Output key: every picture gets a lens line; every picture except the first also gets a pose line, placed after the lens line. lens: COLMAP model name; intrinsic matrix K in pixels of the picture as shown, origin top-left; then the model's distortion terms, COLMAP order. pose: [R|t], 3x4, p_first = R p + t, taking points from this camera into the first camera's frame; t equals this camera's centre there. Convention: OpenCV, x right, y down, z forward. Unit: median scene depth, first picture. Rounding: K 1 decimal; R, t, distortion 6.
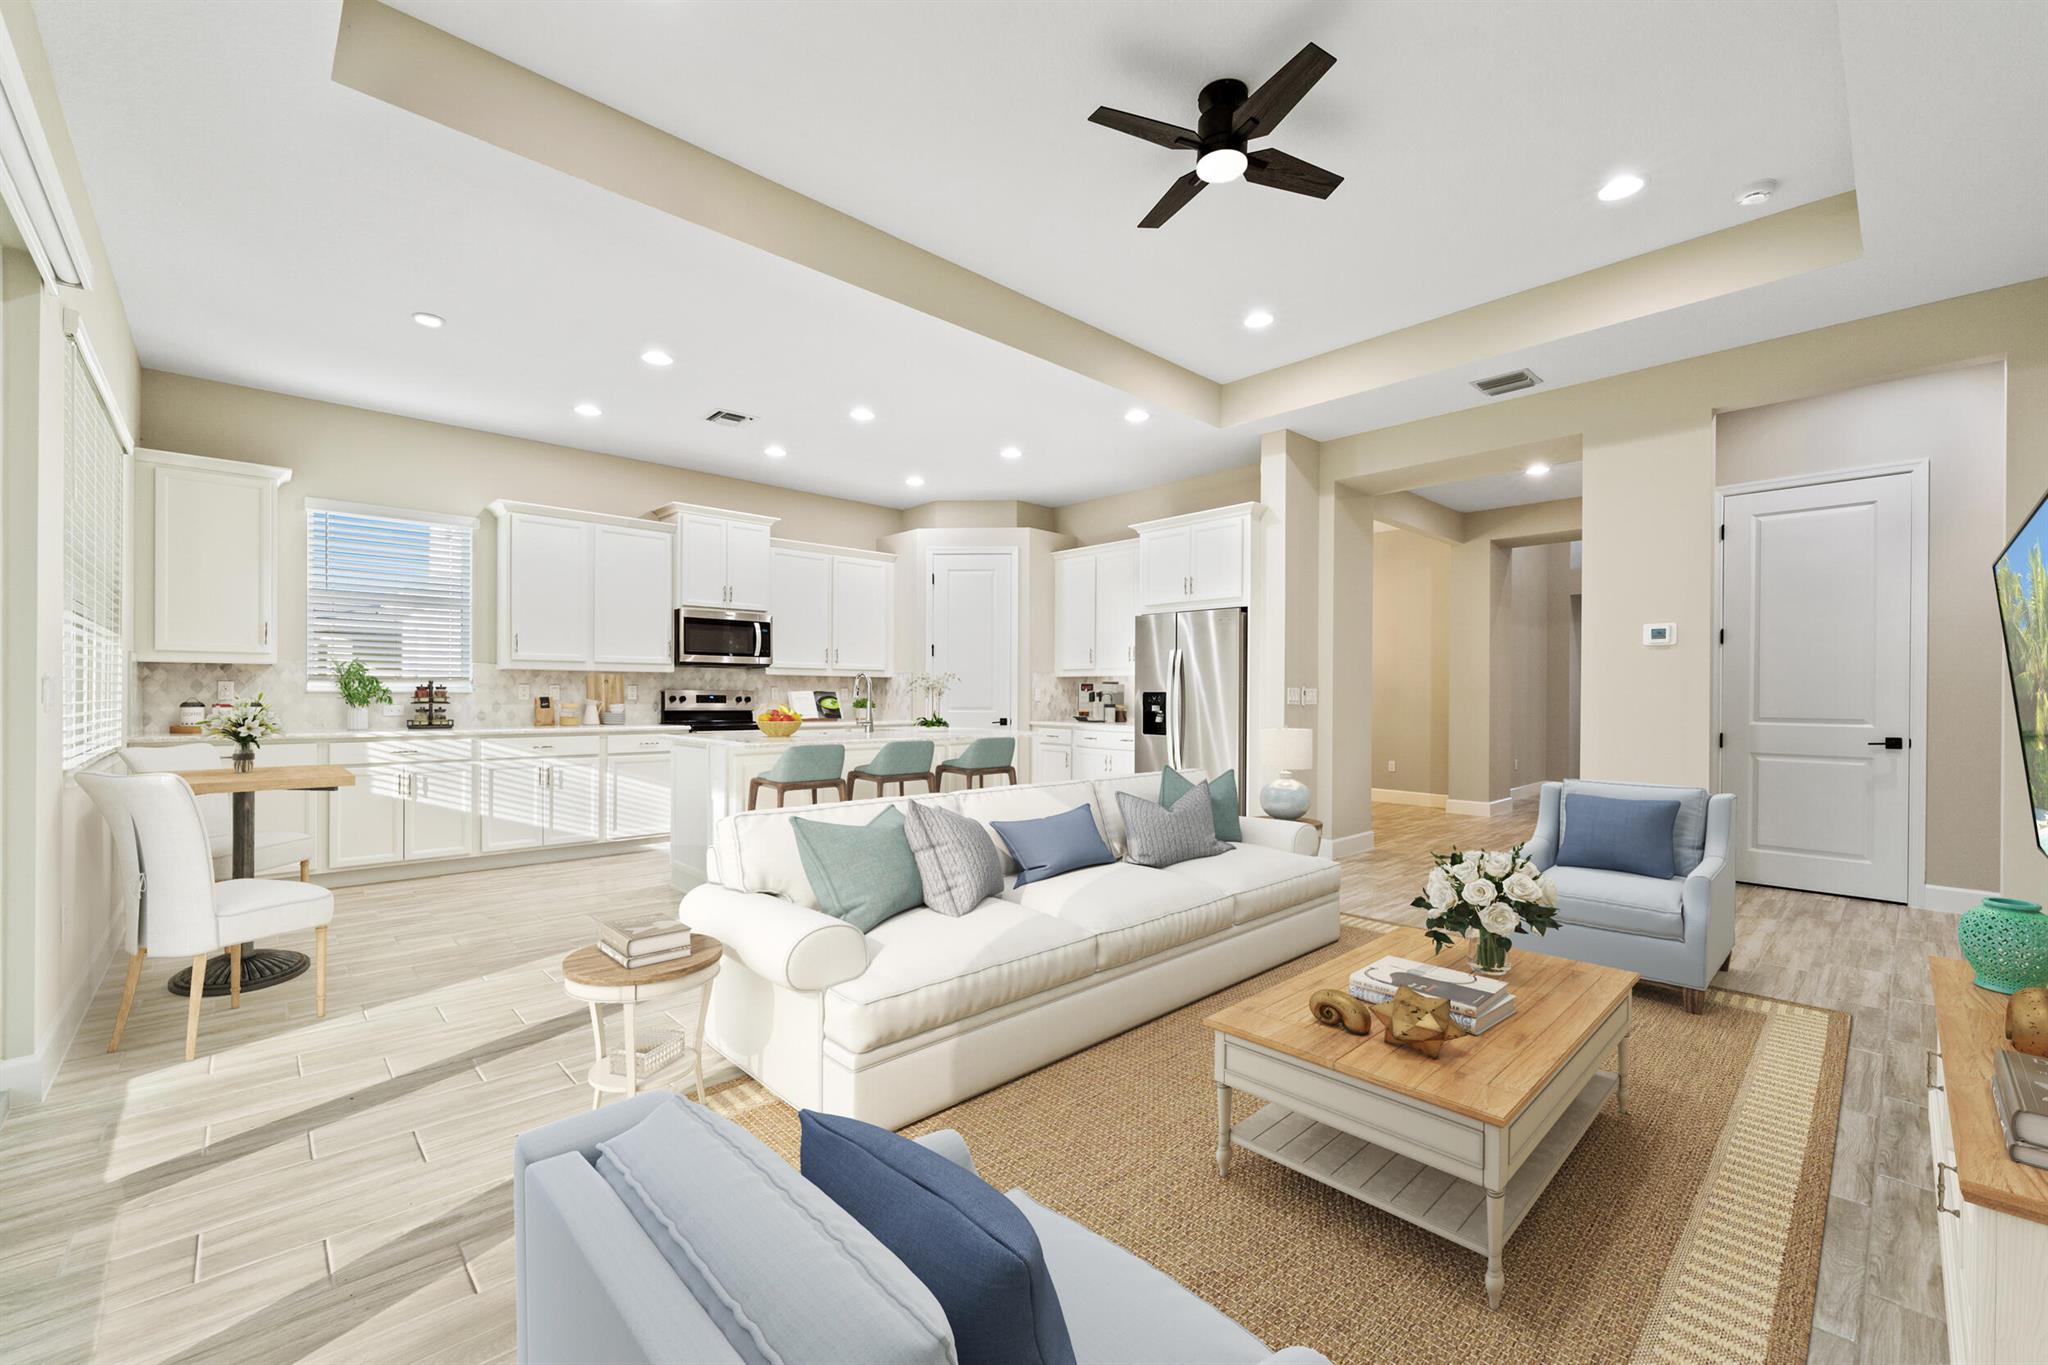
lens RADIAL K [[828.4, 0, 1024.0], [0, 828.4, 682.5], [0, 0, 1]] dist [0.000584, 0.000075]
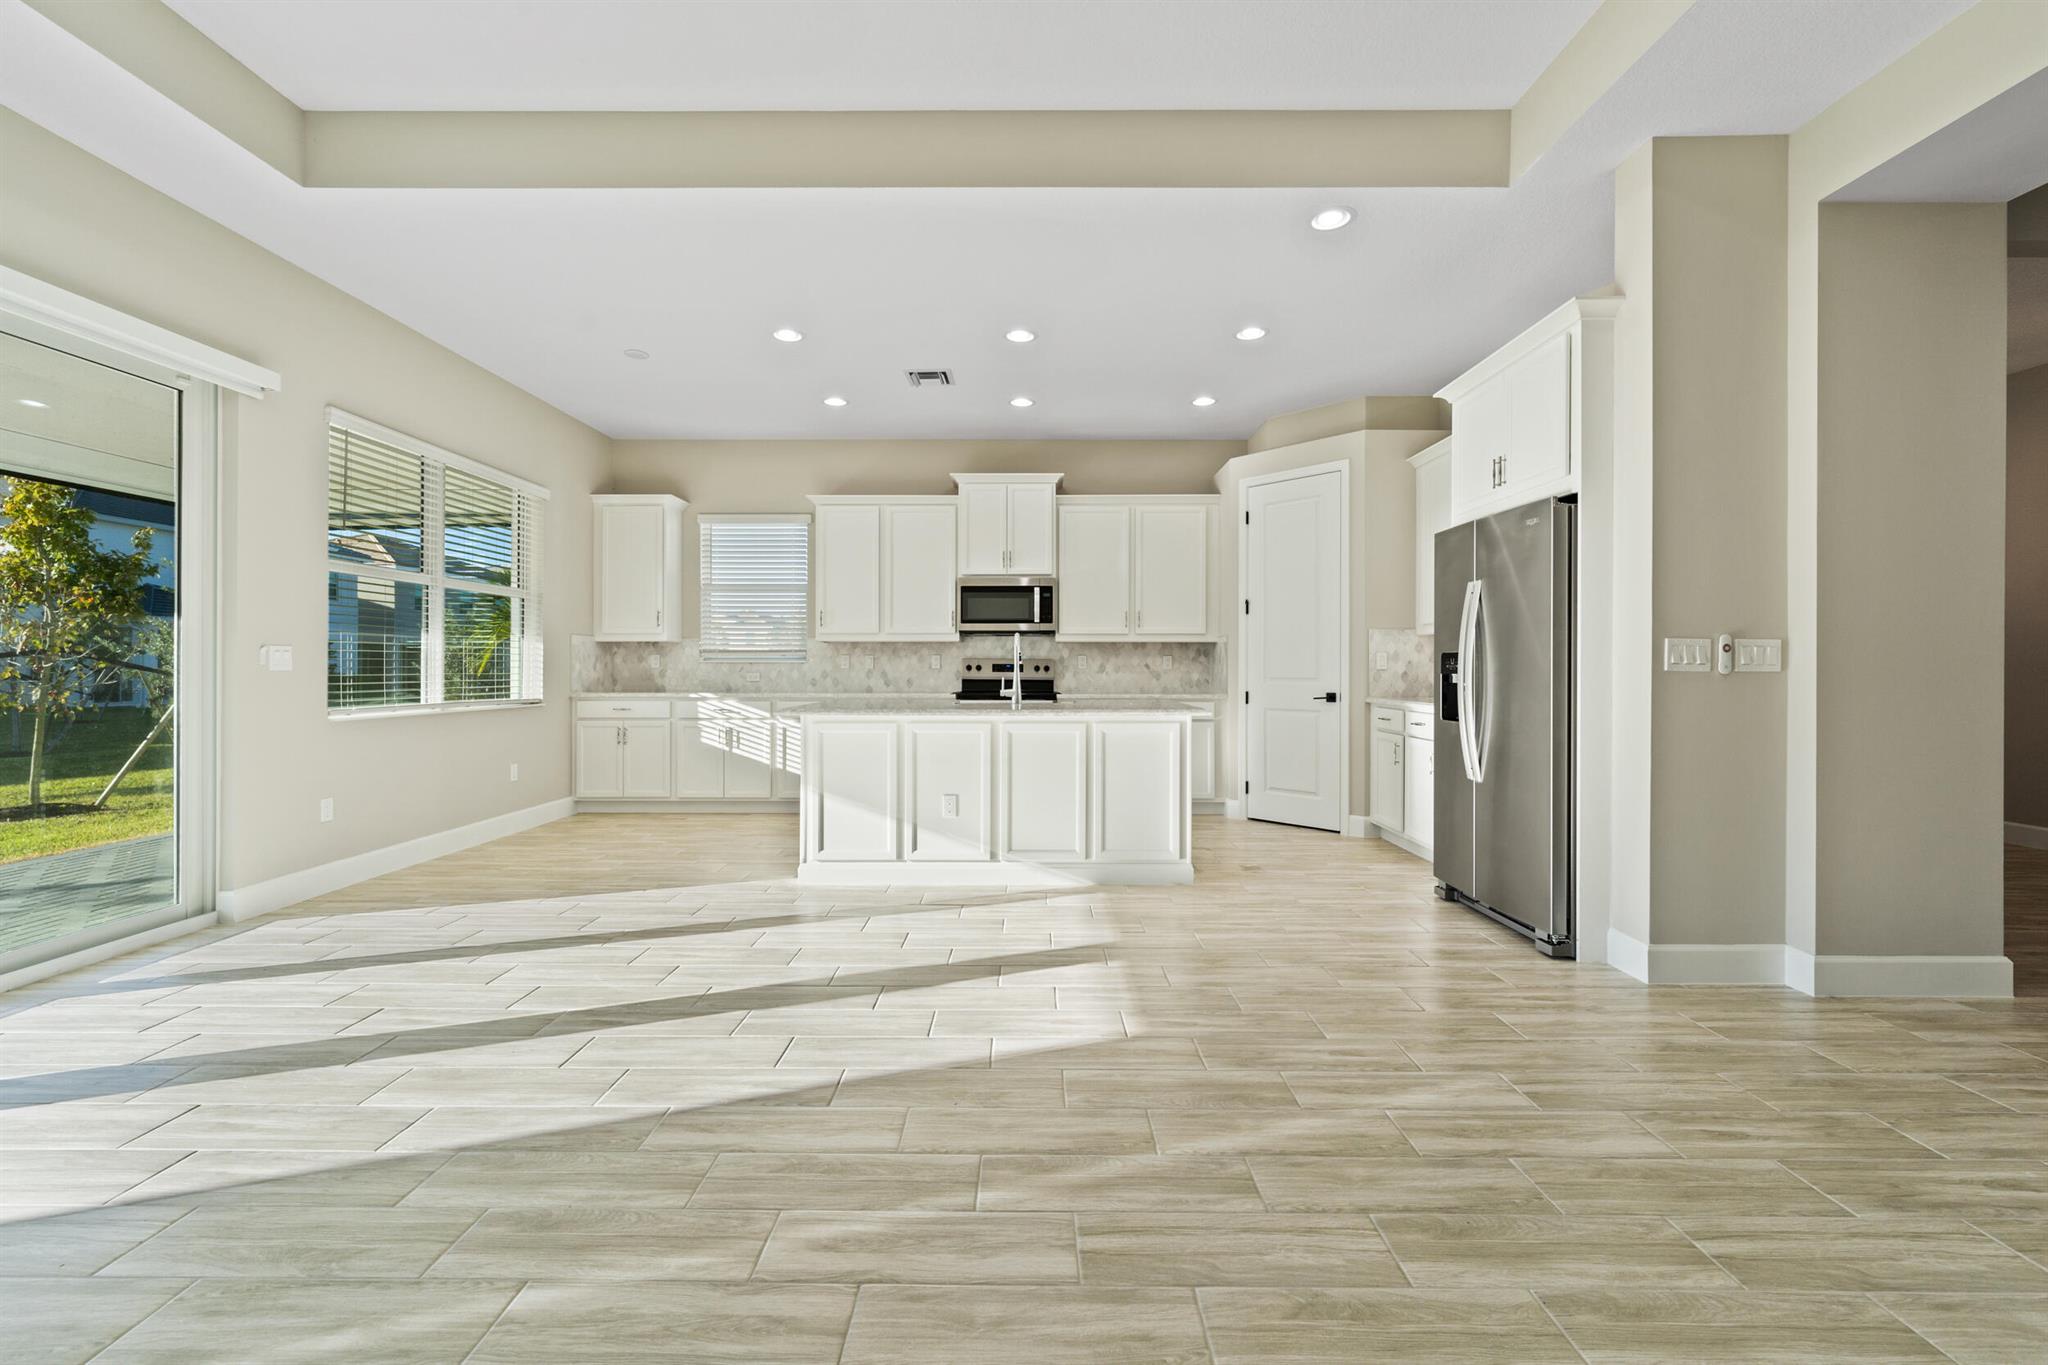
lens RADIAL K [[828.4, 0, 1024.0], [0, 828.4, 682.5], [0, 0, 1]] dist [0.000584, 0.000075]
pose [[0.731646, 0.008320, -0.681634, 0.319099], [0.012732, 0.999584, 0.025866, 0.012382], [0.681566, -0.027603, 0.731236, 0.295326]]
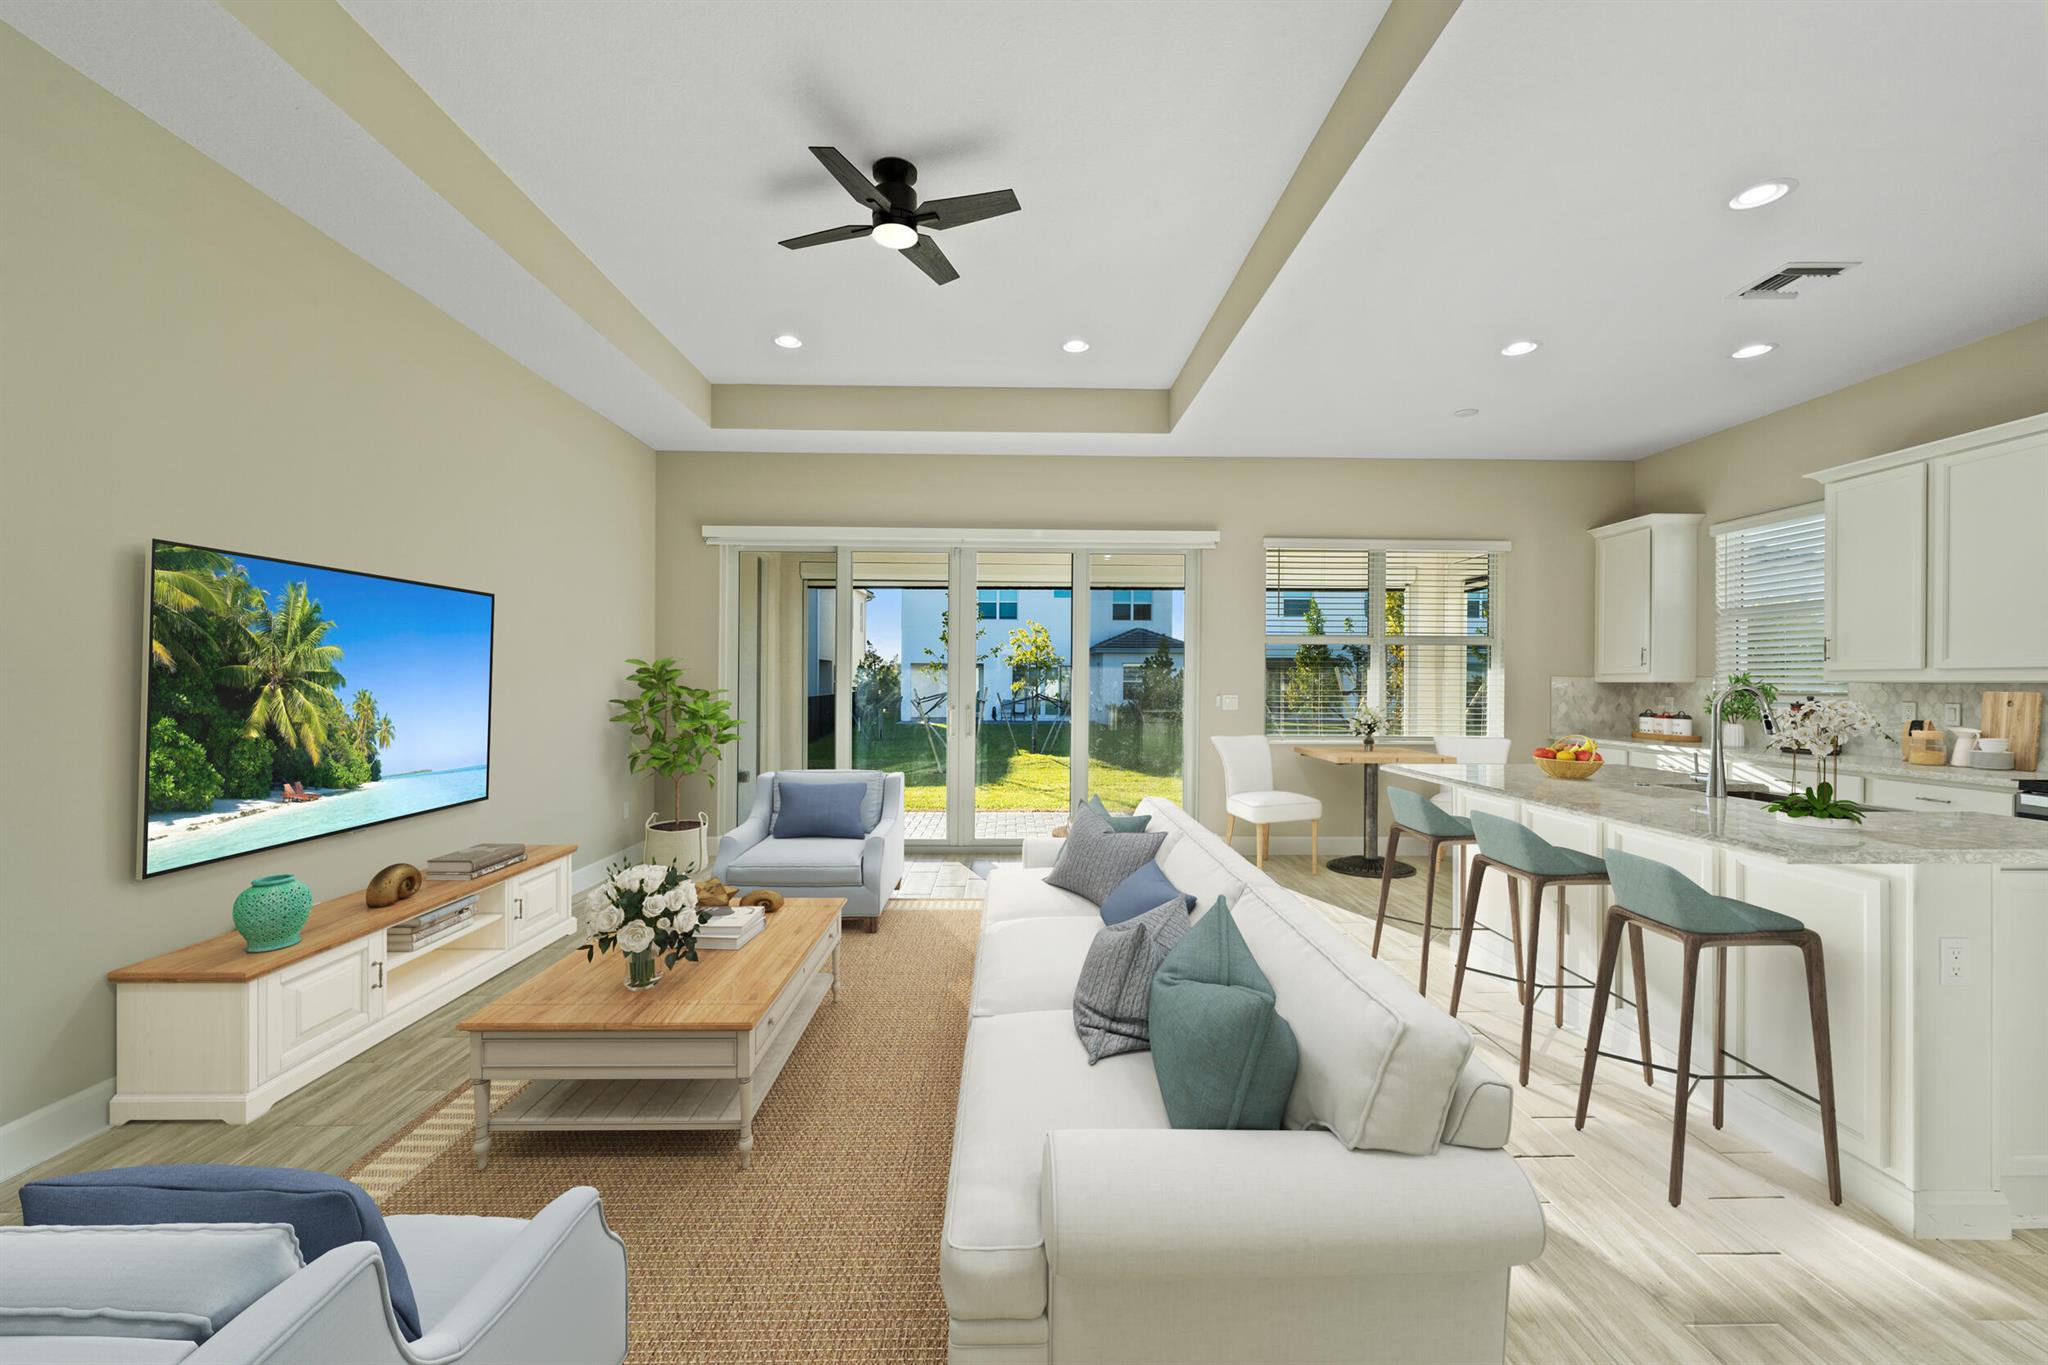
lens RADIAL K [[828.4, 0, 1024.0], [0, 828.4, 682.5], [0, 0, 1]] dist [0.000584, 0.000075]
pose [[-0.672329, -0.005460, -0.740232, 0.401205], [0.004252, 0.999928, -0.011237, -0.009377], [0.740240, -0.010703, -0.672258, 0.817668]]
